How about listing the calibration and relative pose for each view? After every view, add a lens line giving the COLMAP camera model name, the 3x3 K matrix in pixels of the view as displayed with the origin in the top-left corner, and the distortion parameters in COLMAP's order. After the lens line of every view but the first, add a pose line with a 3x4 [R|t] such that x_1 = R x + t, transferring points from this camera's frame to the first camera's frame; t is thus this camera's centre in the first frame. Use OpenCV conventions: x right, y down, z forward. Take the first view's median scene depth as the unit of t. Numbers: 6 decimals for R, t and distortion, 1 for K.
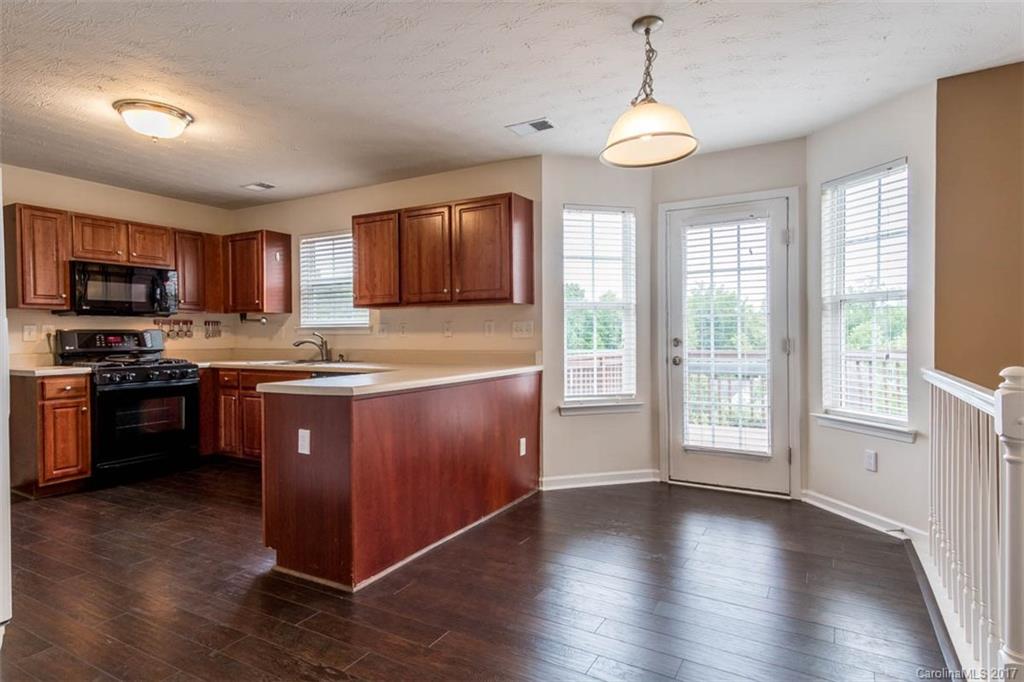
lens RADIAL K [[558.8, 0, 512.0], [0, 558.8, 341.0], [0, 0, 1]] dist [0.023860, -0.000941]
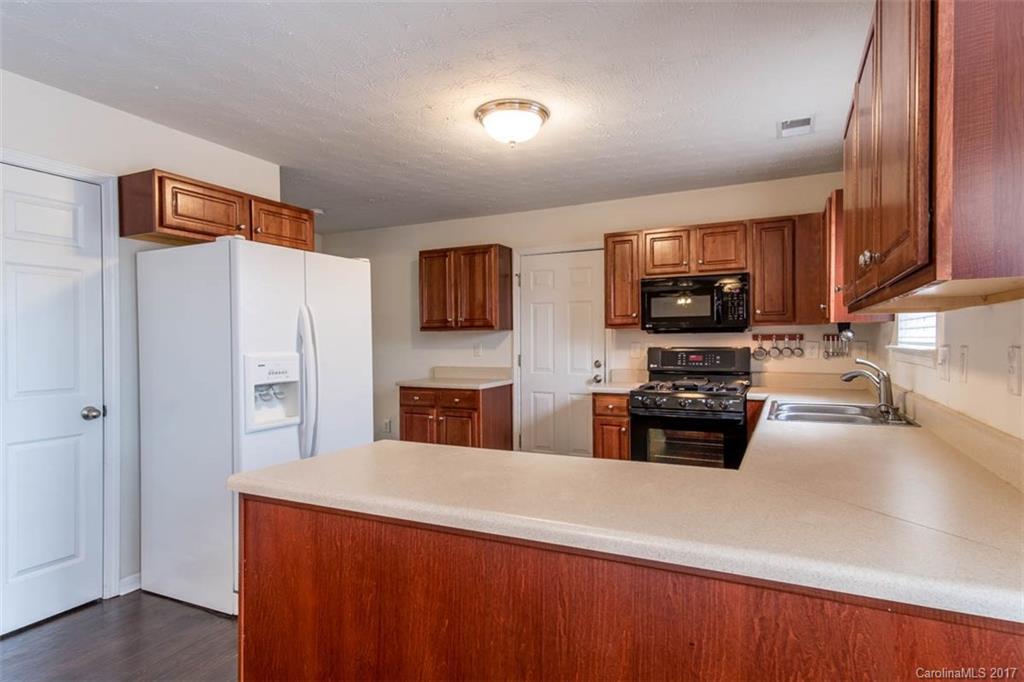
lens RADIAL K [[558.8, 0, 512.0], [0, 558.8, 341.0], [0, 0, 1]] dist [0.023860, -0.000941]
pose [[0.065930, 0.009716, -0.997777, 0.200899], [-0.005992, 0.999938, 0.009341, -0.042107], [0.997806, 0.005363, 0.065985, 0.737615]]
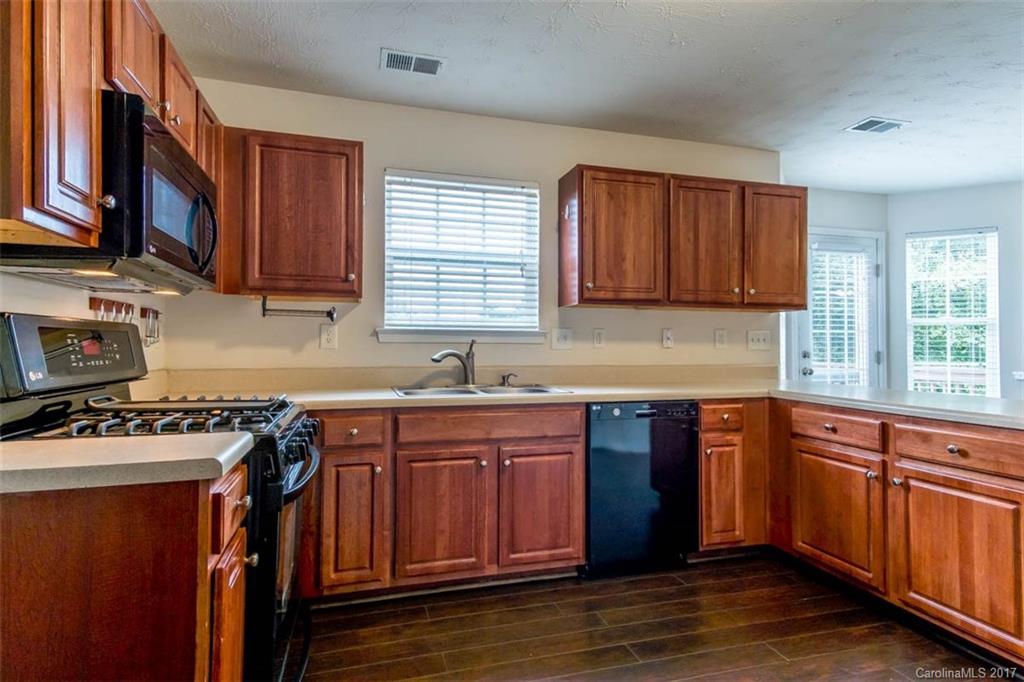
lens RADIAL K [[547.2, 0, 513.5], [0, 547.2, 338.9], [0, 0, 1]] dist [0.025719, -0.001084]
pose [[0.696076, 0.019445, 0.717704, -0.887954], [0.000518, 0.999619, -0.027585, 0.001371], [-0.717968, 0.019572, 0.695801, 0.671222]]
